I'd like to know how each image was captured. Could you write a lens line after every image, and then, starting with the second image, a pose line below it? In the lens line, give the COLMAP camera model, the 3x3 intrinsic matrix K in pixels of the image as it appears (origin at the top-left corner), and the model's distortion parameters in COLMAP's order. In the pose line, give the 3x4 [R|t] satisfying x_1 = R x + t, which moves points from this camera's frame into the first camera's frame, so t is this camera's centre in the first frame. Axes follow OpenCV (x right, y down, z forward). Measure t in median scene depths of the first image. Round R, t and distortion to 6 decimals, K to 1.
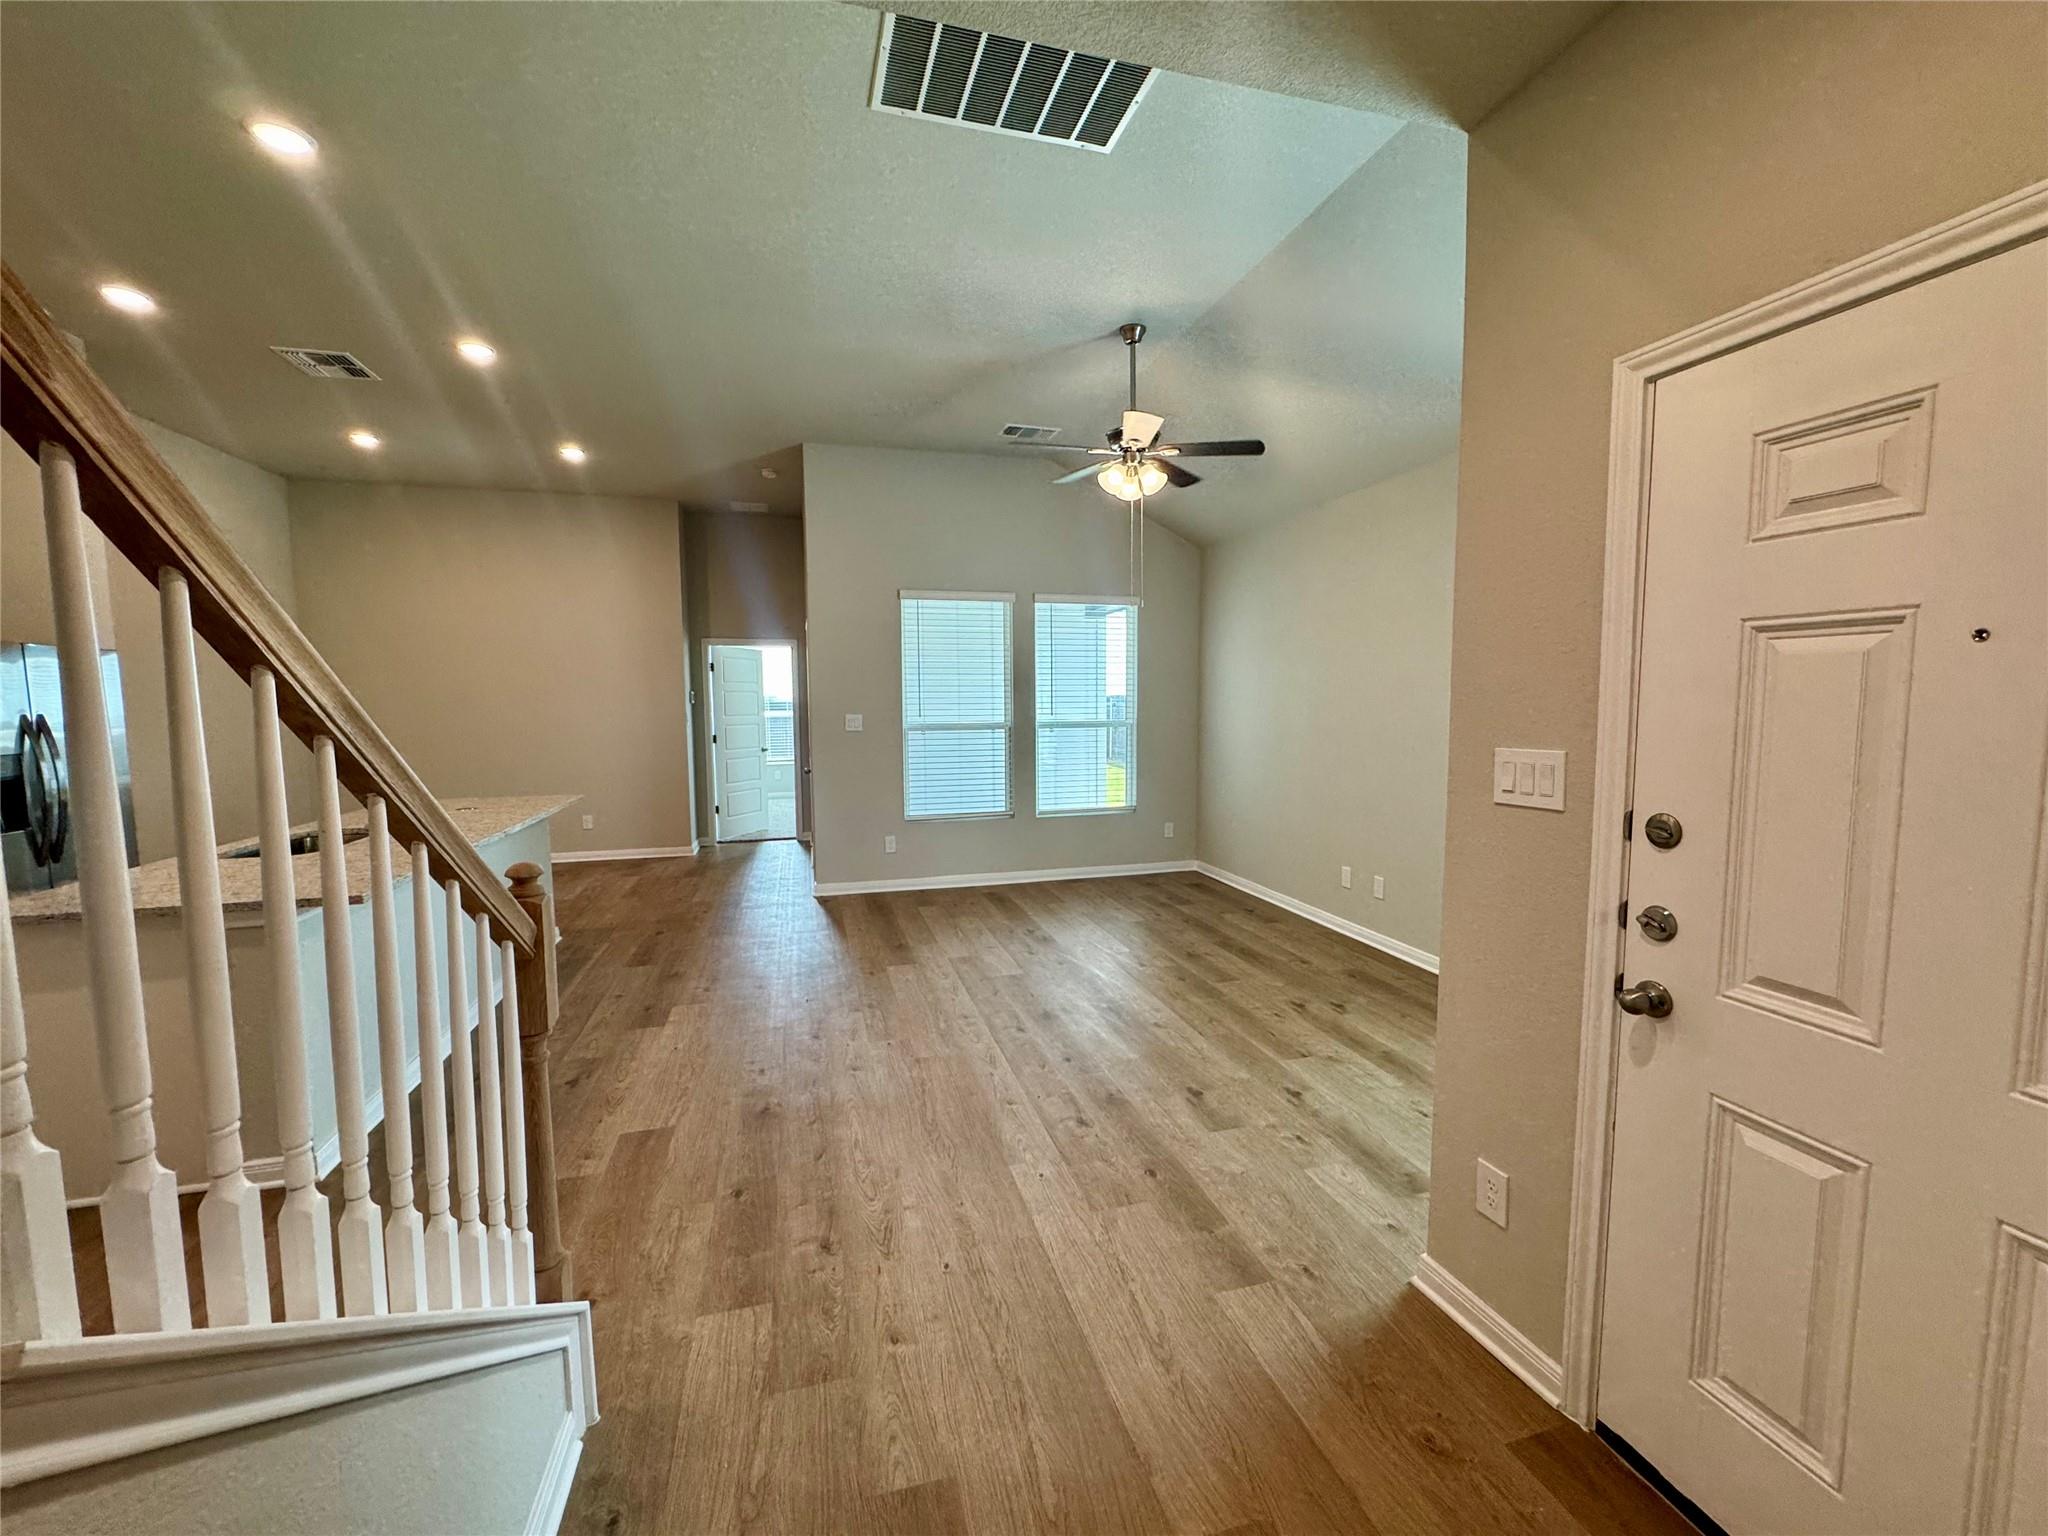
lens RADIAL K [[822.7, 0, 1024.0], [0, 822.7, 768.0], [0, 0, 1]] dist [-0.000011, -0.000209]
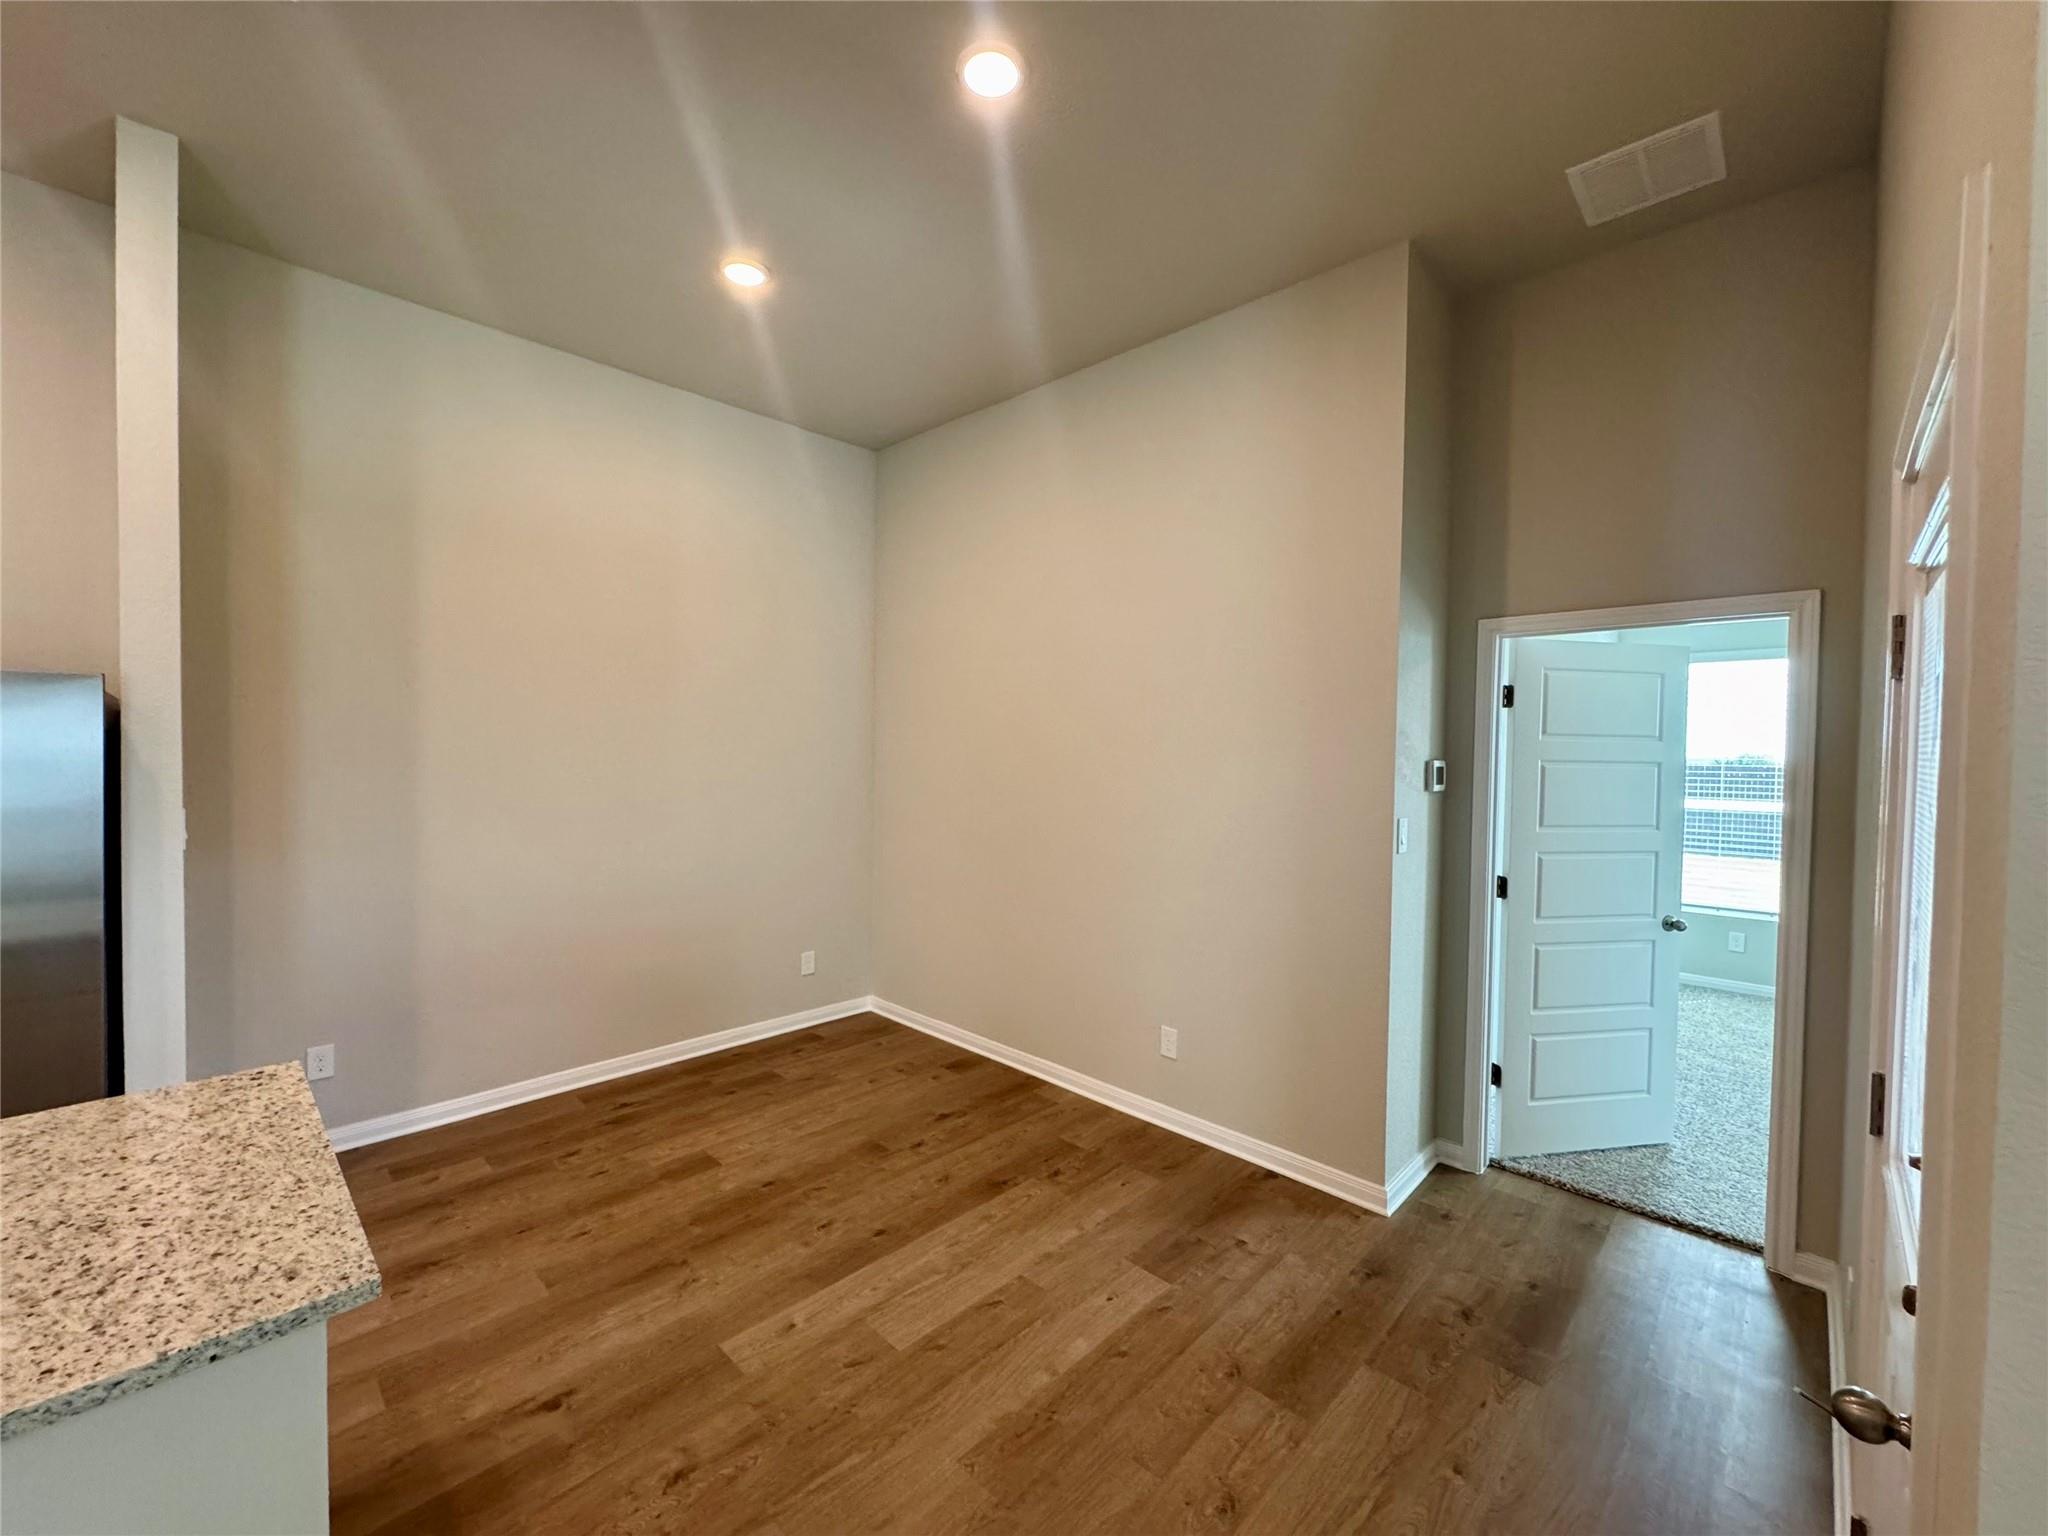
lens RADIAL K [[815.6, 0, 1024.0], [0, 815.6, 768.0], [0, 0, 1]] dist [-0.016236, -0.000184]
pose [[0.510204, 0.029545, -0.859546, -0.380592], [-0.091913, 0.995559, -0.020337, -0.127135], [0.855128, 0.089379, 0.510654, 1.361488]]
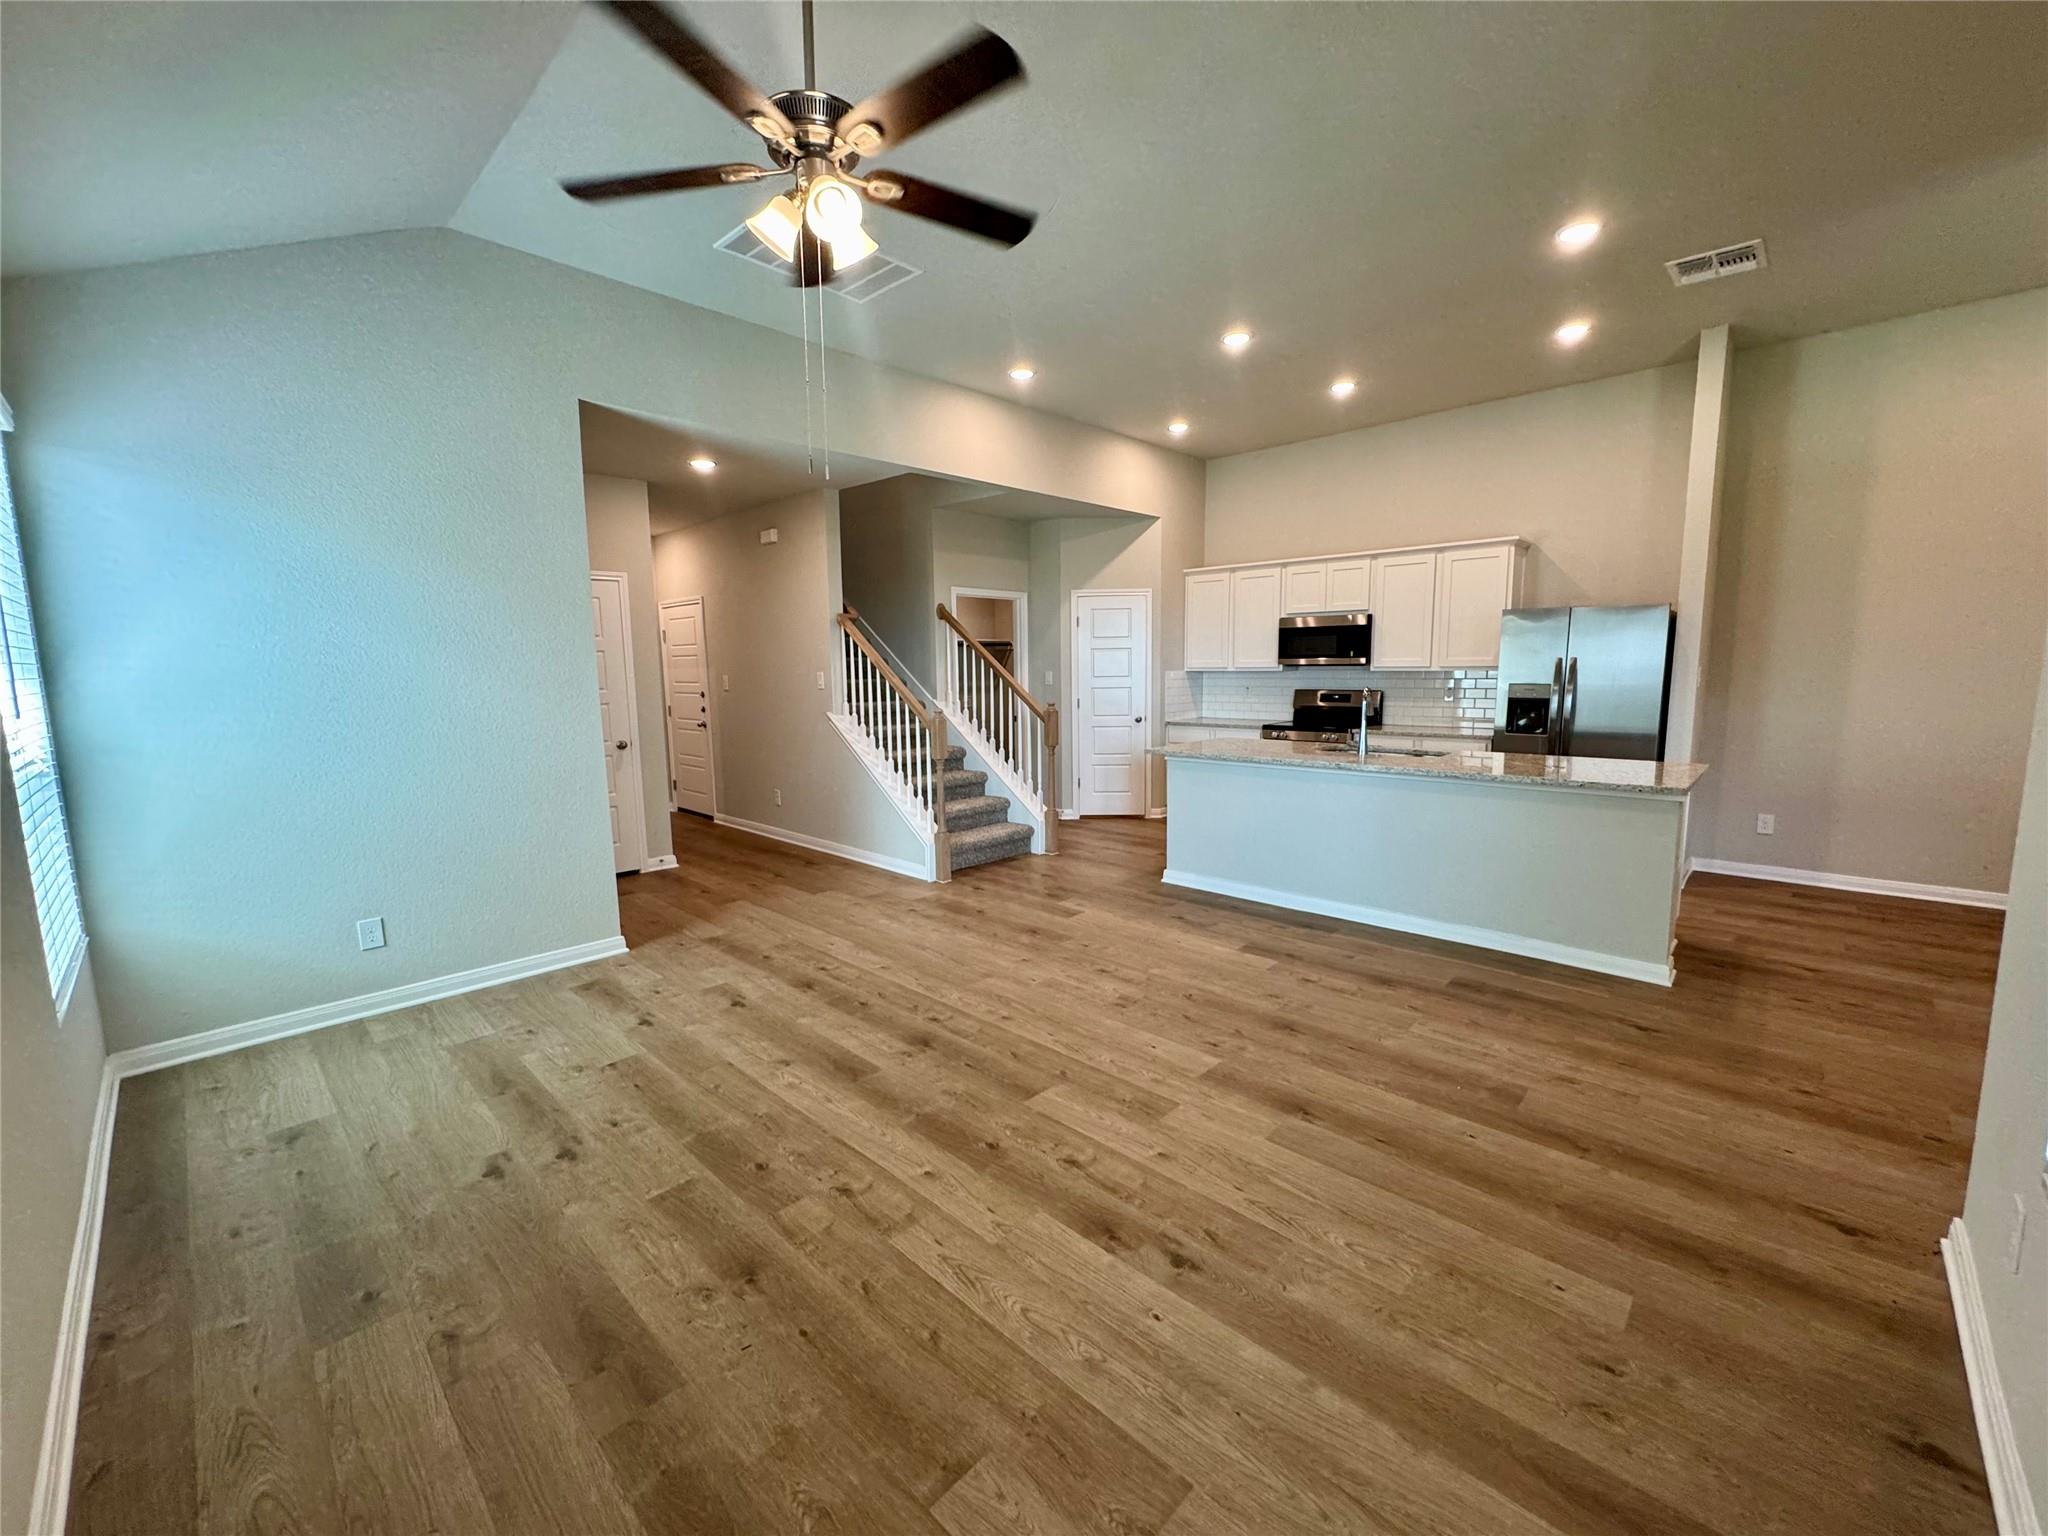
lens RADIAL K [[822.7, 0, 1024.0], [0, 822.7, 768.0], [0, 0, 1]] dist [-0.000011, -0.000209]
pose [[-0.860072, 0.084810, -0.503074, 0.333065], [-0.022092, 0.978969, 0.202808, -0.139749], [0.509694, 0.185544, -0.840110, 1.695154]]
